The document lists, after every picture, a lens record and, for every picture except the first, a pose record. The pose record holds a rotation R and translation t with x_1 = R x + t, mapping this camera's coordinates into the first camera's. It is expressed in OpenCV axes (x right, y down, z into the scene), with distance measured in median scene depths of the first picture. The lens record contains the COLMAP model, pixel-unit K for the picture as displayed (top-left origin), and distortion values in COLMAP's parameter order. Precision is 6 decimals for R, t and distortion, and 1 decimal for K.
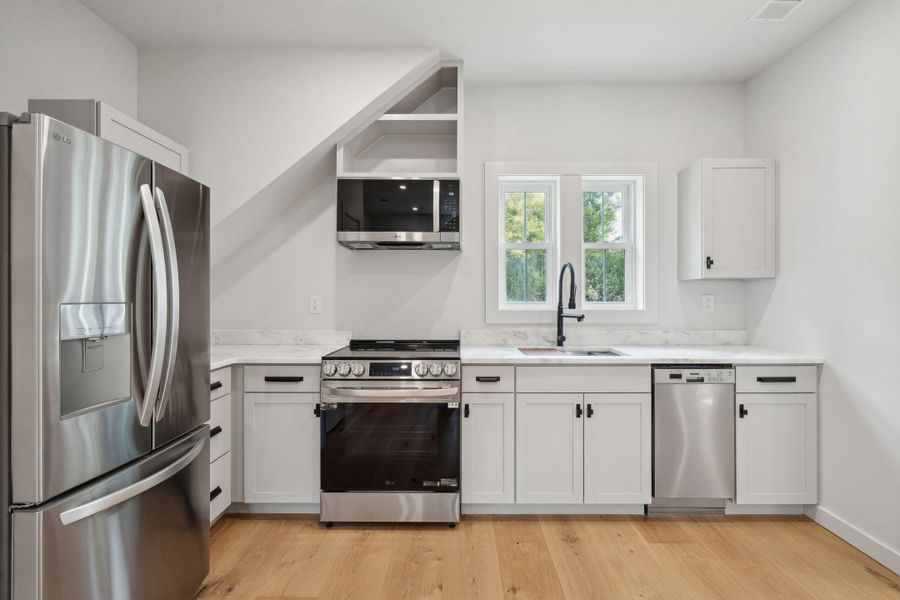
lens RADIAL K [[423.6, 0, 451.9], [0, 423.6, 295.6], [0, 0, 1]] dist [0.000977, 0.000164]
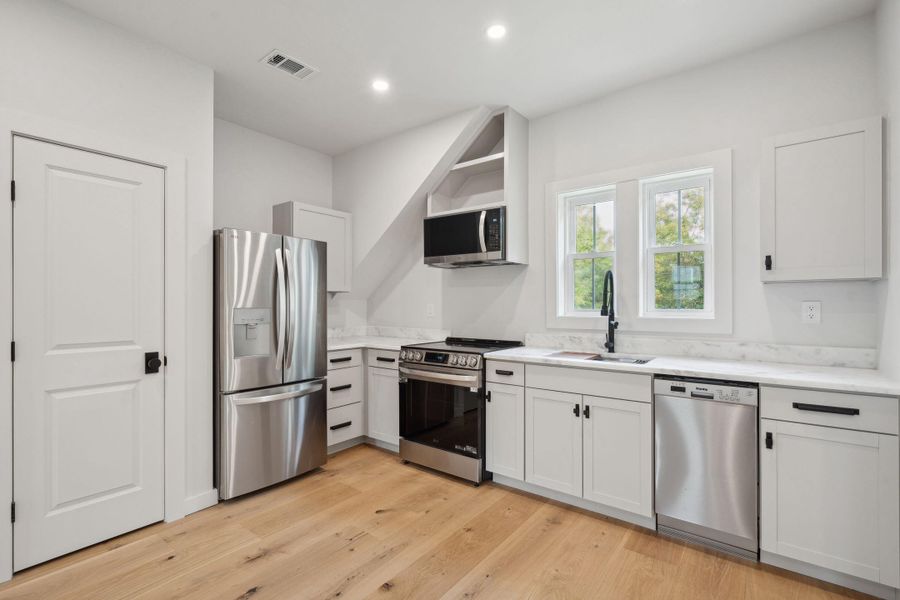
lens RADIAL K [[423.6, 0, 454.0], [0, 423.6, 303.6], [0, 0, 1]] dist [0.000977, 0.000164]
pose [[0.790694, -0.003478, -0.612202, 0.705257], [0.005058, 0.999987, 0.000852, -0.001432], [0.612191, -0.003770, 0.790701, -0.040061]]
